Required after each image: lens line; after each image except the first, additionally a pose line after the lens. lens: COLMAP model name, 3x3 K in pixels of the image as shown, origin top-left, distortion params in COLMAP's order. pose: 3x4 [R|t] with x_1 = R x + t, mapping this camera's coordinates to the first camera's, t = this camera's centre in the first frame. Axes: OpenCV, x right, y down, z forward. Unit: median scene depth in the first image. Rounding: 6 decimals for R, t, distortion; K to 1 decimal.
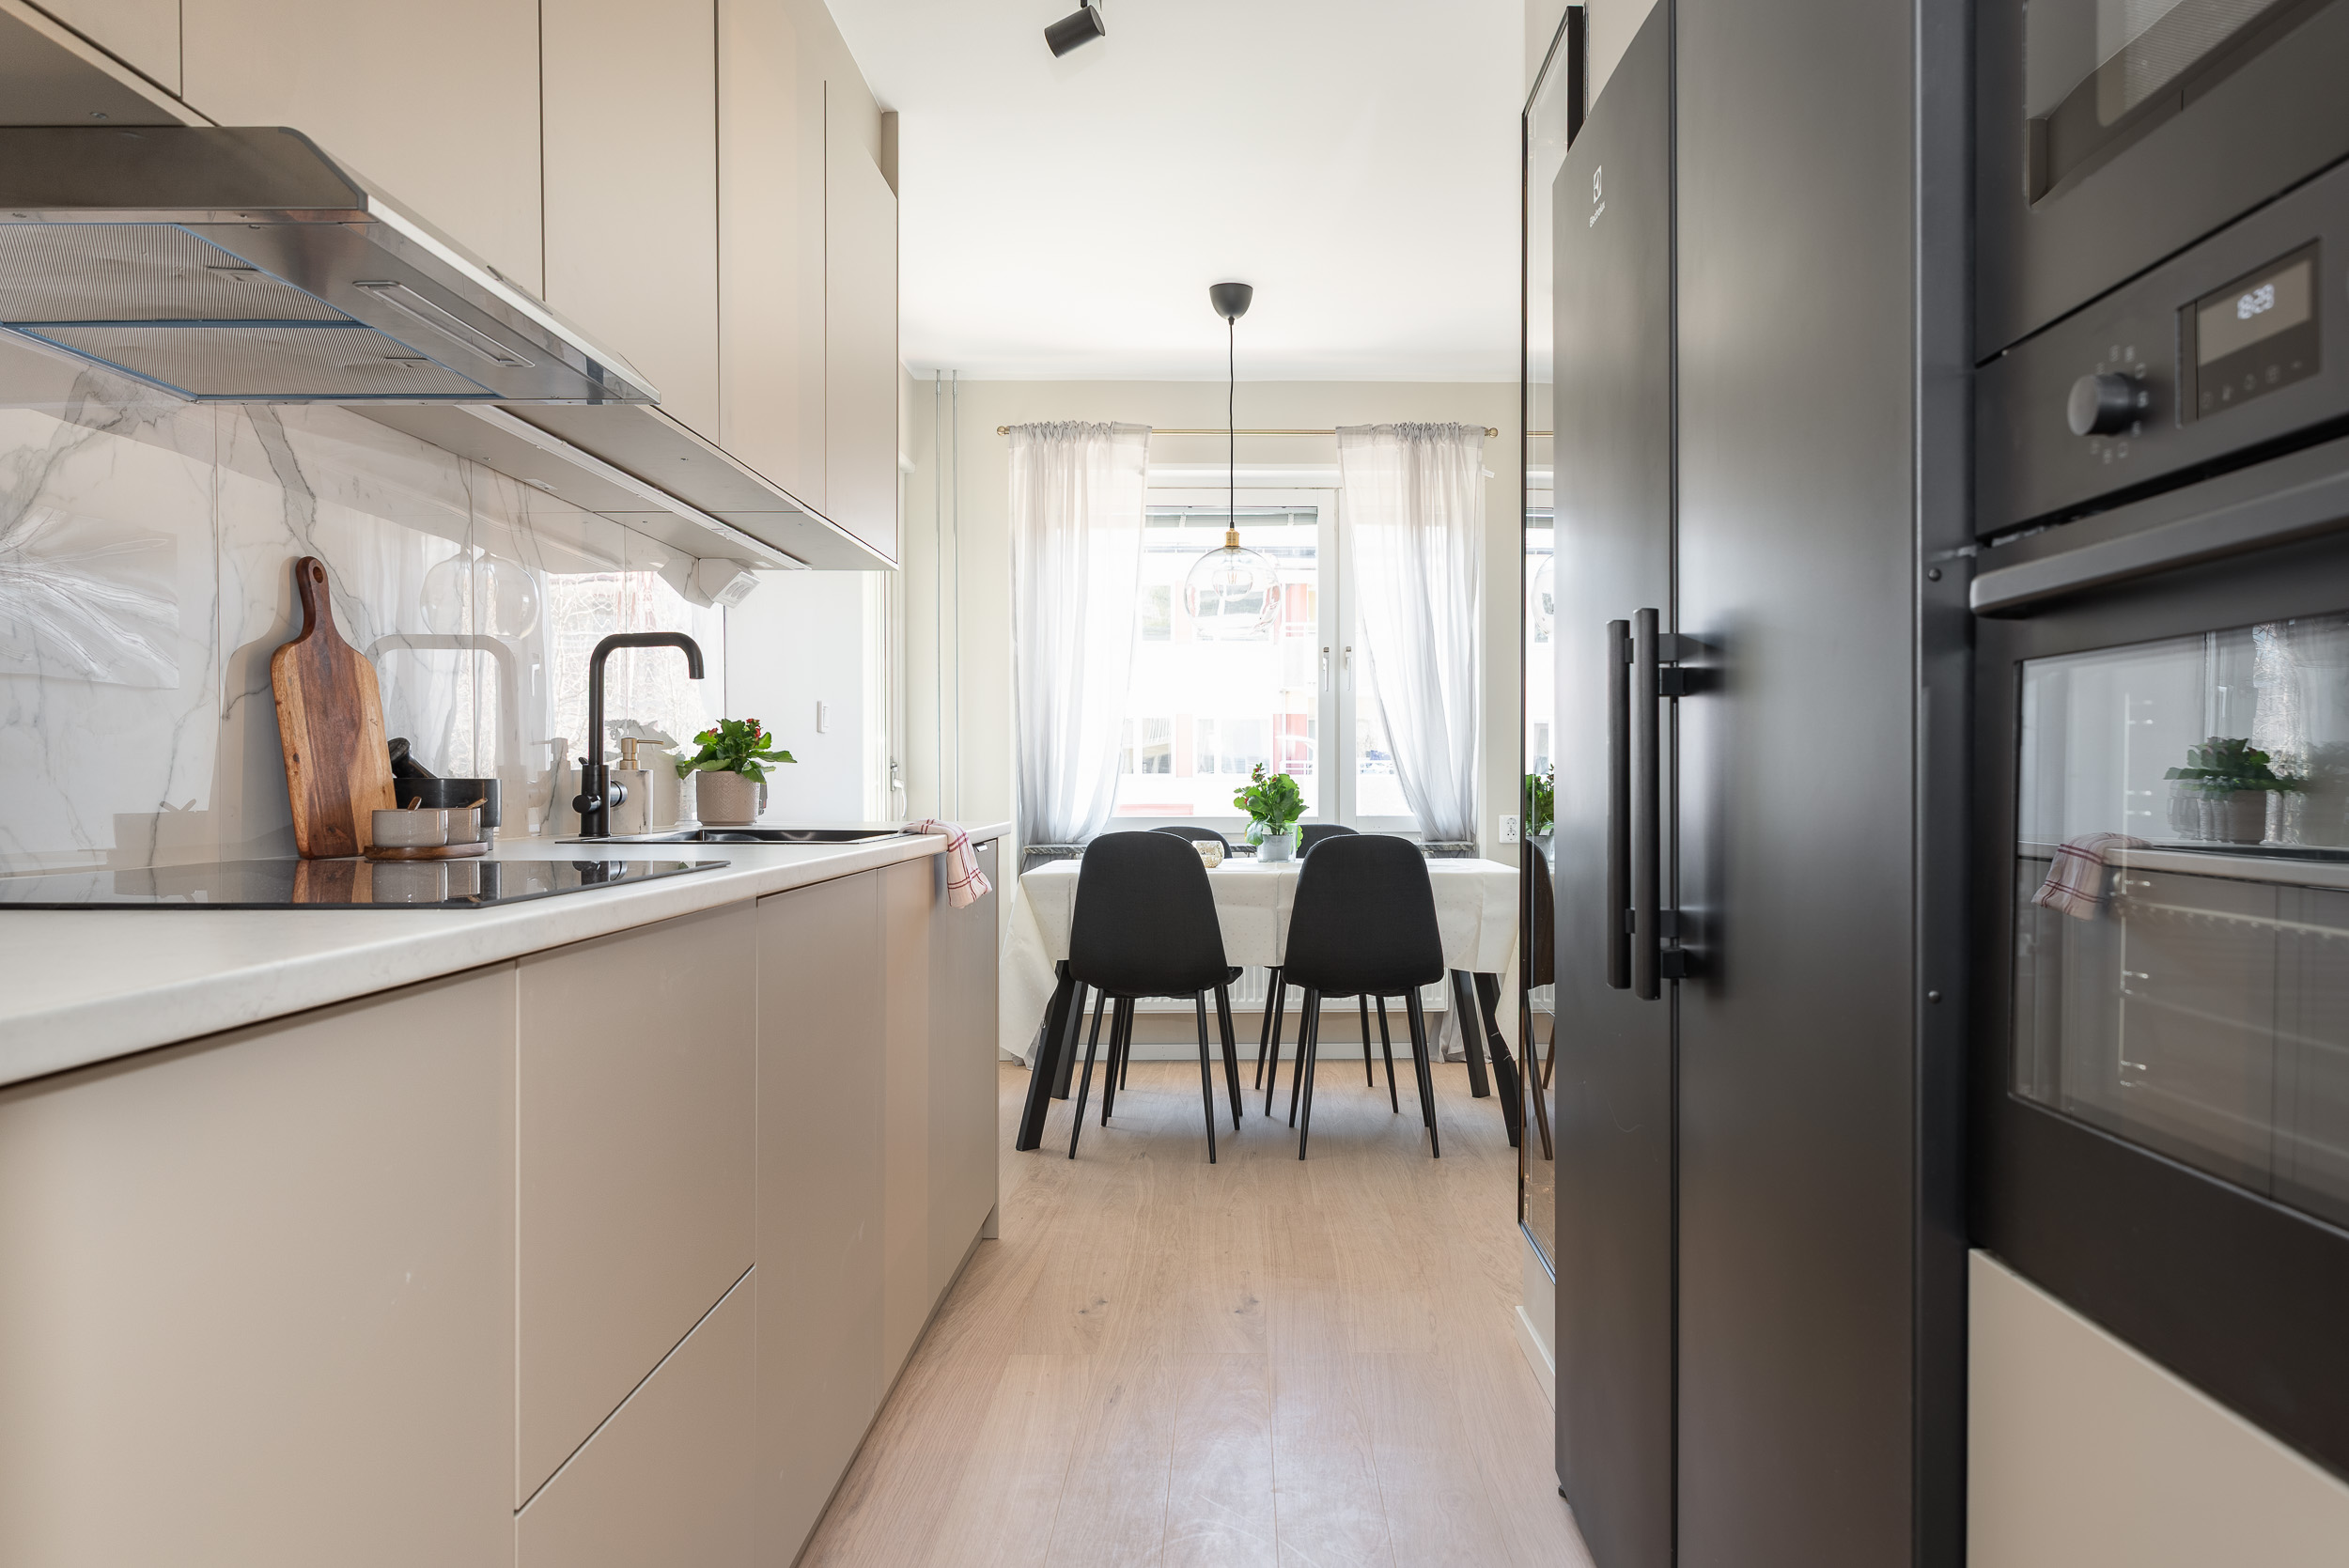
lens RADIAL K [[1547.7, 0, 1174.5], [0, 1547.7, 784.0], [0, 0, 1]] dist [0.005383, 0.002642]
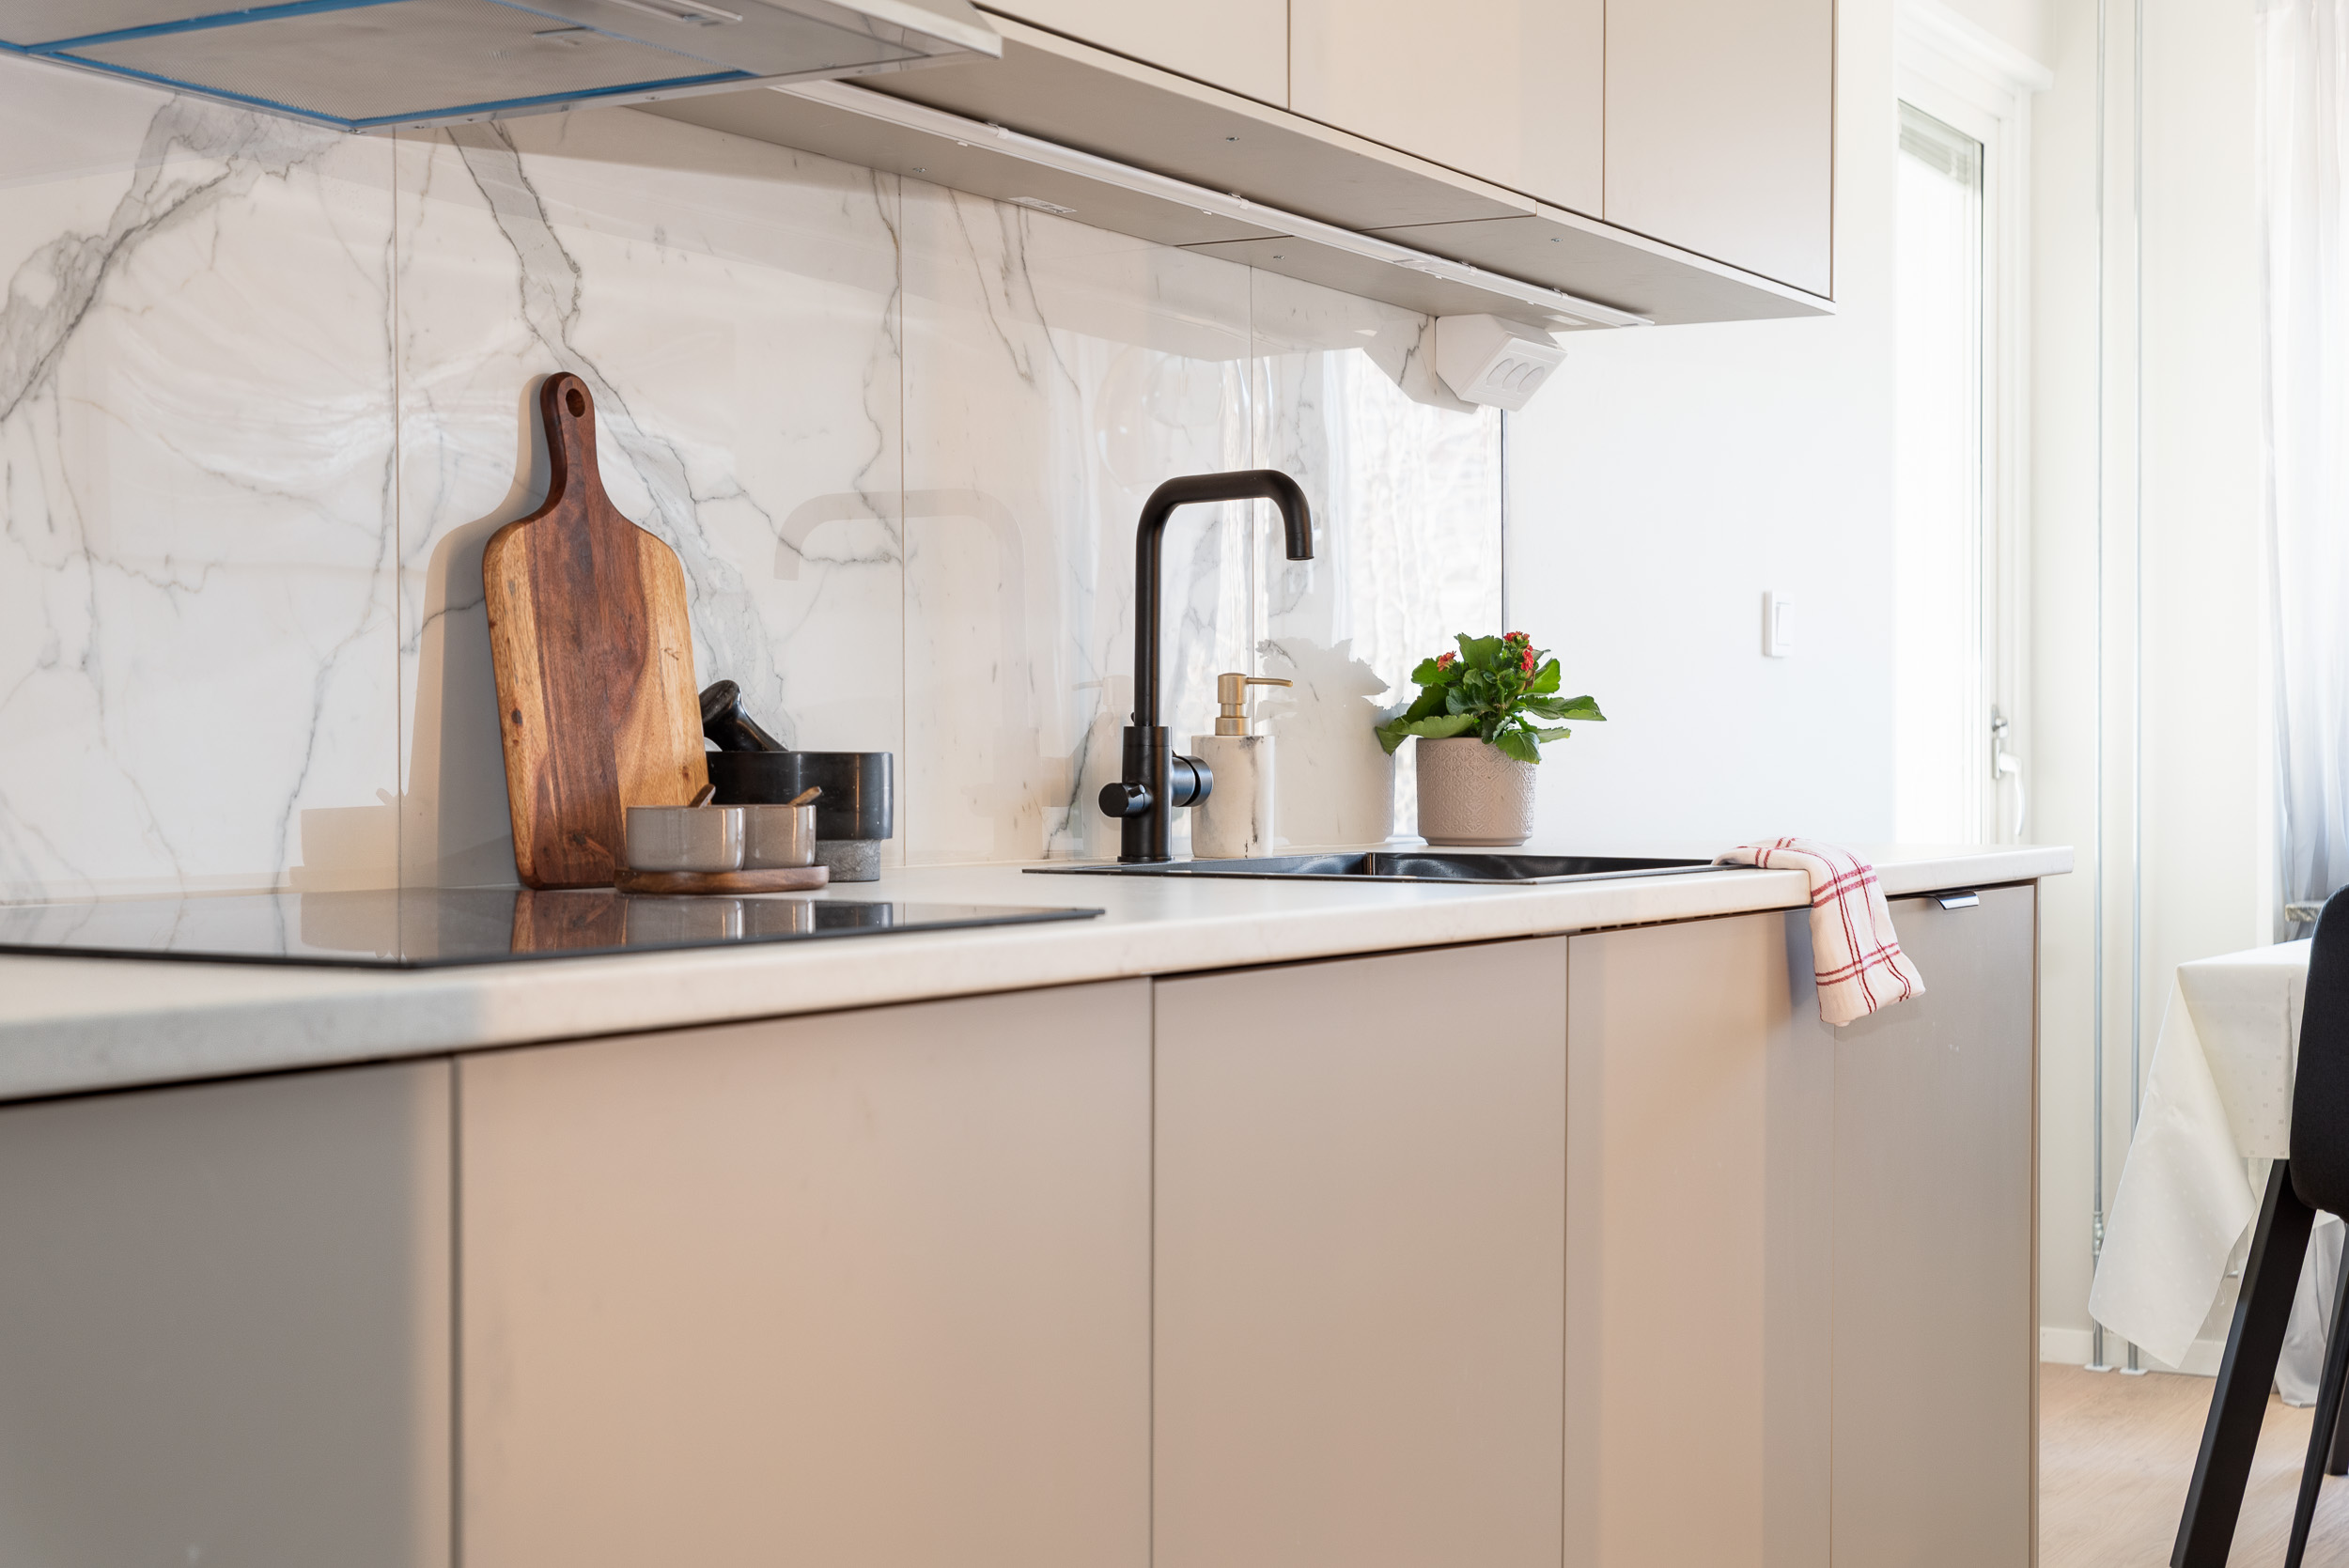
lens RADIAL K [[3331.5, 0, 1174.5], [0, 3331.5, 784.0], [0, 0, 1]] dist [0.007135, 0.021055]
pose [[0.876649, 0.005391, -0.481100, 0.250762], [-0.002520, 0.999975, 0.006613, -0.000352], [0.481123, -0.004585, 0.876641, 0.008755]]
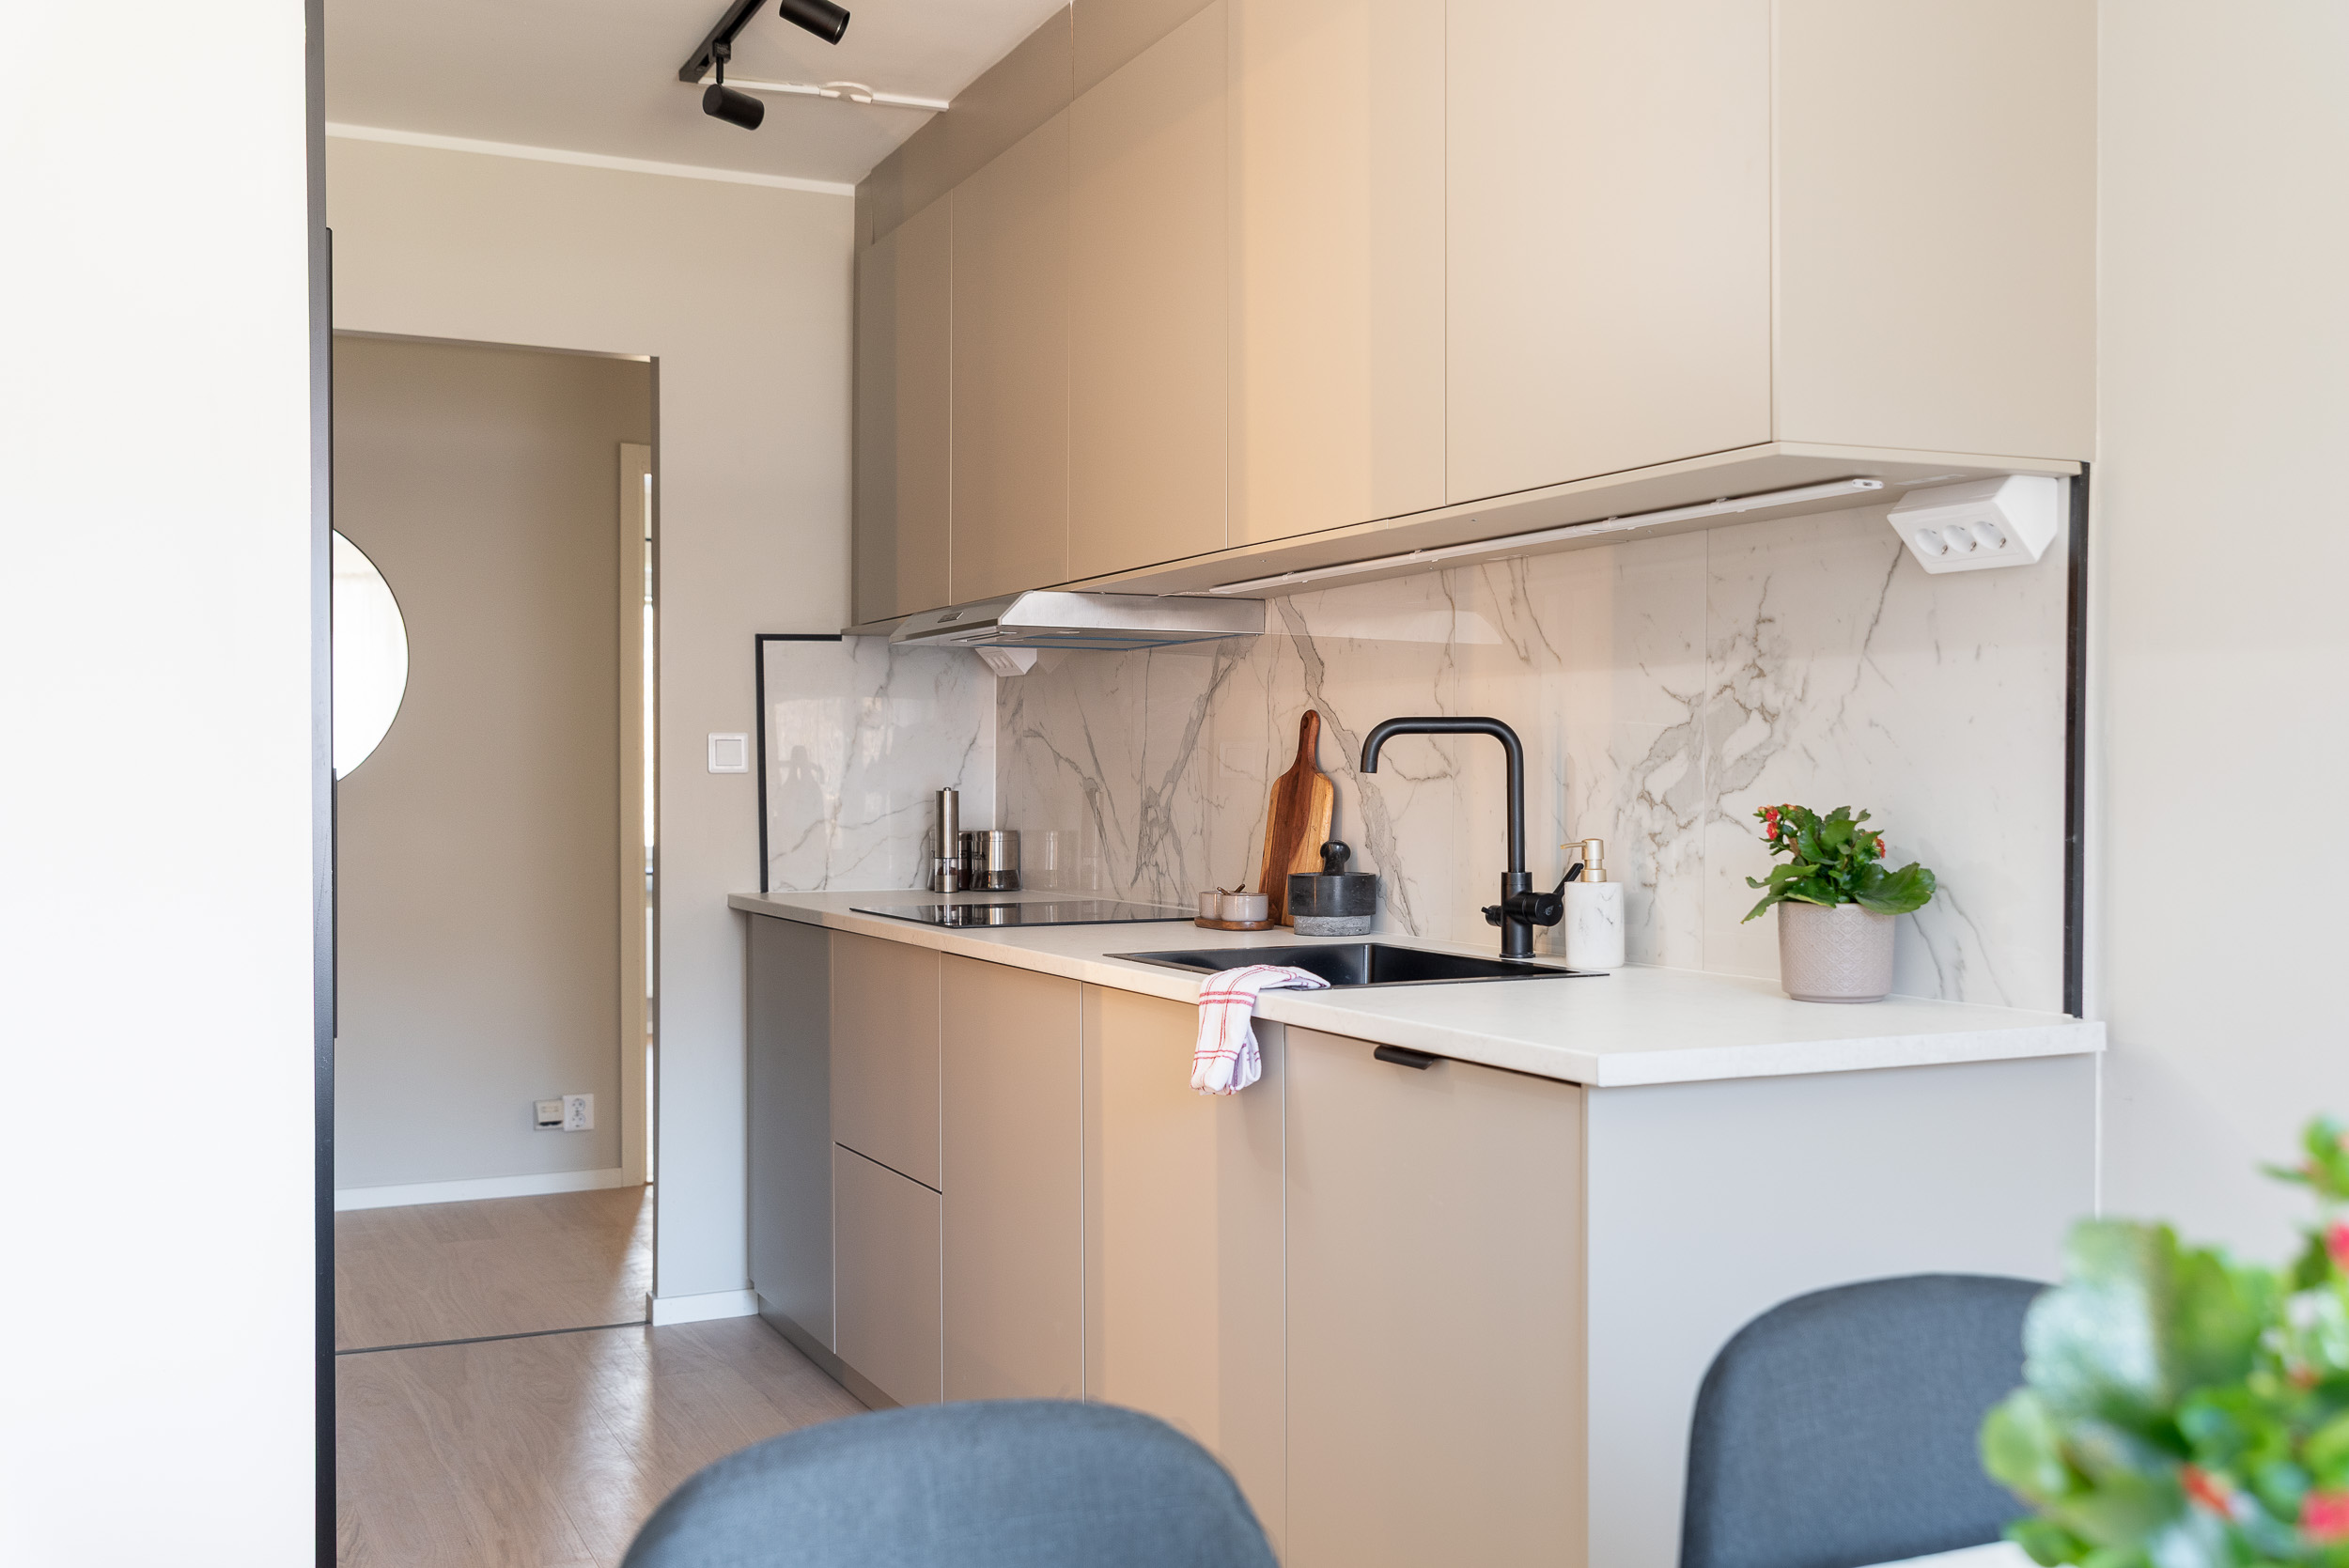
lens RADIAL K [[2247.1, 0, 1174.5], [0, 2247.1, 784.0], [0, 0, 1]] dist [-0.005217, -0.010927]
pose [[-0.885251, 0.004065, -0.465096, 0.491334], [0.001102, 0.999977, 0.006642, -0.094309], [0.465112, 0.005367, -0.885235, 2.744926]]
